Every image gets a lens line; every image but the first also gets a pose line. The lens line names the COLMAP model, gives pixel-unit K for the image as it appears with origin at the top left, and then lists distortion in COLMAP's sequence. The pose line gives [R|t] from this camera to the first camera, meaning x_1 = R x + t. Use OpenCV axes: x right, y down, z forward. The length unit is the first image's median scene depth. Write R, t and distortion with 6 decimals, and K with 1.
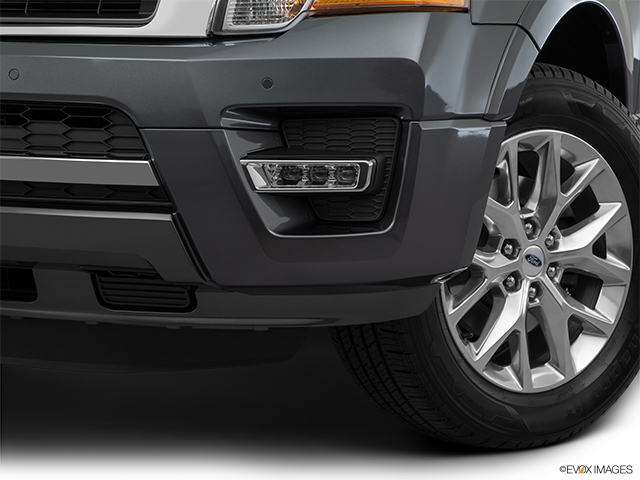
lens RADIAL K [[1342.8, 0, 321.7], [0, 1342.8, 242.3], [0, 0, 1]] dist [0.175132, 0.000000]
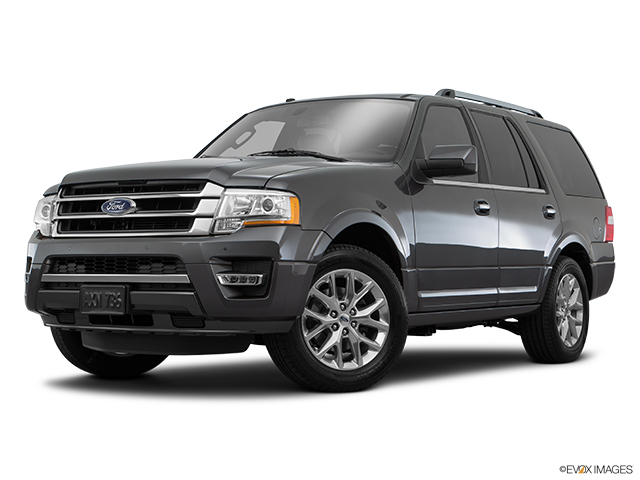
lens RADIAL K [[1191.3, 0, 319.7], [0, 1191.3, 235.7], [0, 0, 1]] dist [0.023886, 0.000000]
pose [[0.990463, -0.010421, -0.137384, 0.521269], [-0.011452, 0.987458, -0.157466, 0.264063], [0.137302, 0.157538, 0.977921, -1.555527]]
